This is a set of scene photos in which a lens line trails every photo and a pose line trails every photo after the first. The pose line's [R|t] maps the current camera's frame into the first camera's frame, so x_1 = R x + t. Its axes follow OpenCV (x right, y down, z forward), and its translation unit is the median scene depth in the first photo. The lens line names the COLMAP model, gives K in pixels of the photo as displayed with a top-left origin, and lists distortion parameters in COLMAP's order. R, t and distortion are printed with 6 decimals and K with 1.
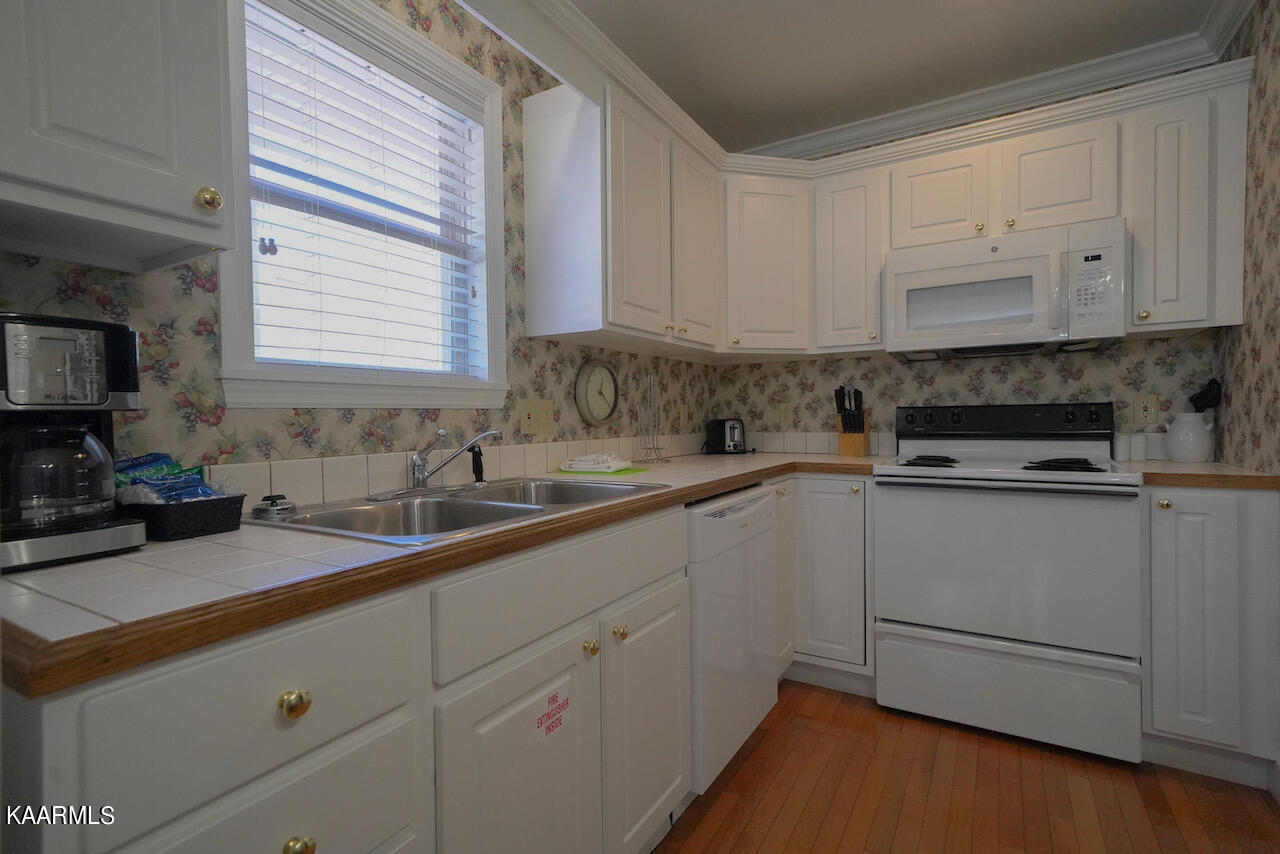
lens RADIAL K [[594.8, 0, 637.2], [0, 594.8, 429.1], [0, 0, 1]] dist [0.003129, 0.000354]
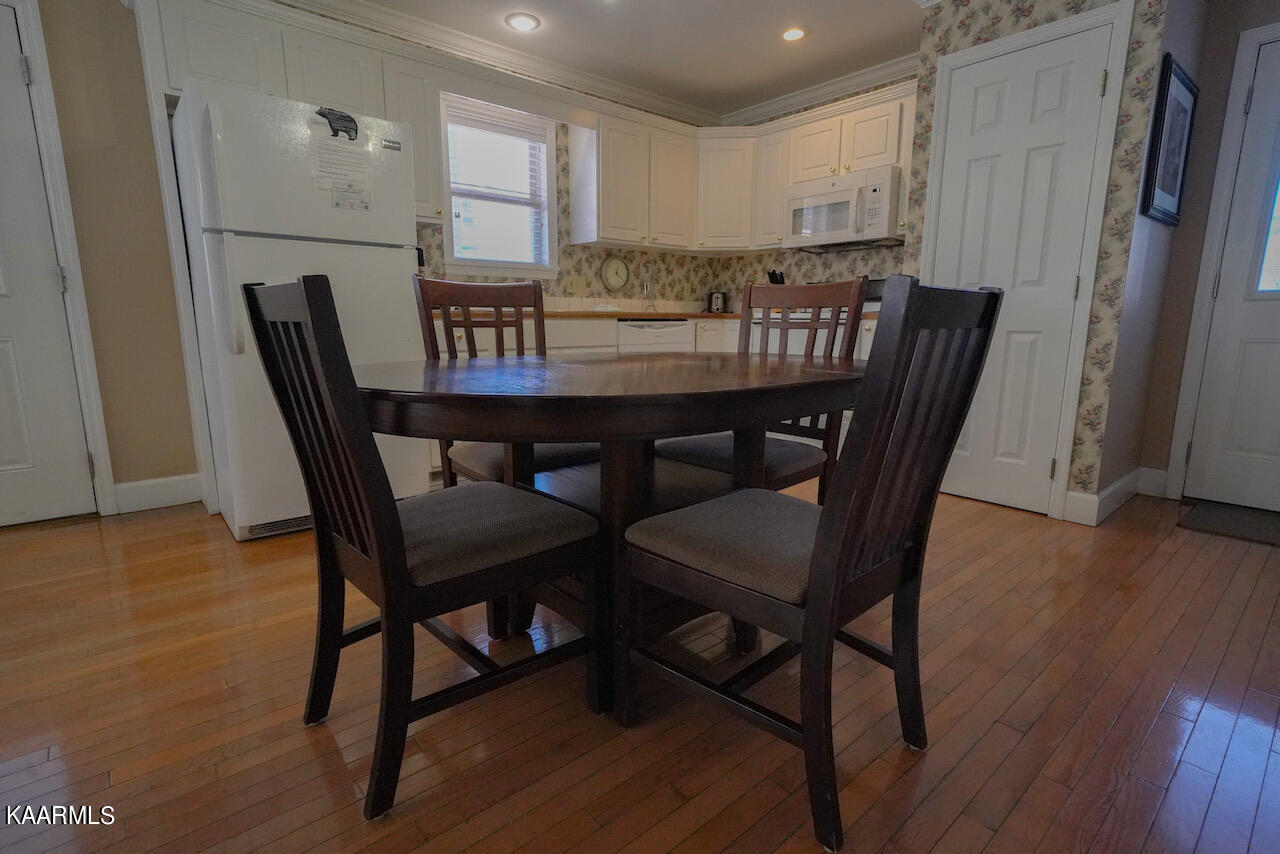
lens RADIAL K [[607.6, 0, 639.9], [0, 607.6, 429.5], [0, 0, 1]] dist [0.003426, 0.000666]
pose [[0.951652, 0.070209, -0.299048, 0.679191], [-0.020947, 0.986096, 0.164853, 0.118213], [0.306464, -0.150619, 0.939890, -0.952071]]
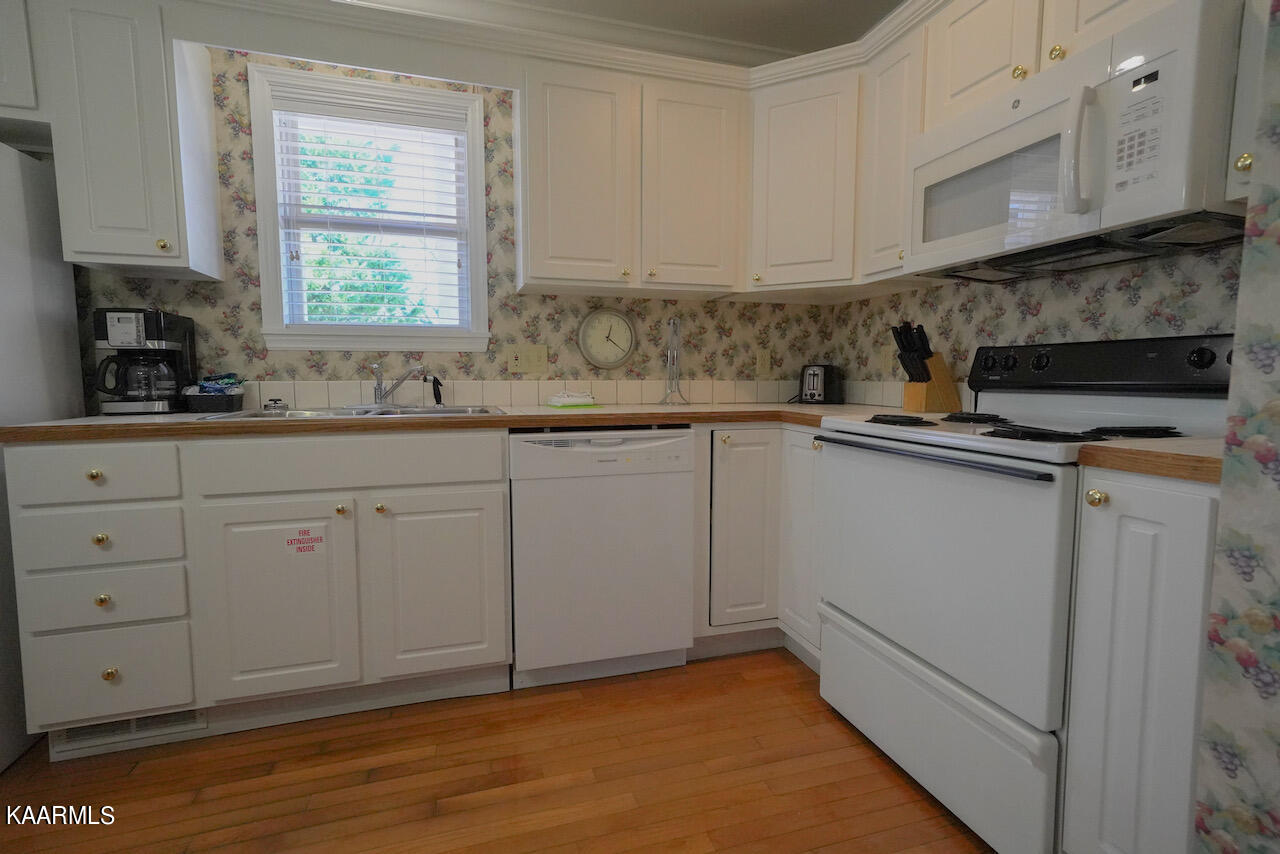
lens RADIAL K [[592.5, 0, 640.0], [0, 592.5, 427.0], [0, 0, 1]] dist [0.004075, 0.000478]
pose [[0.749027, 0.070752, -0.658751, 0.790731], [-0.023236, 0.996475, 0.080605, 0.015030], [0.662132, -0.045069, 0.748031, 0.219534]]
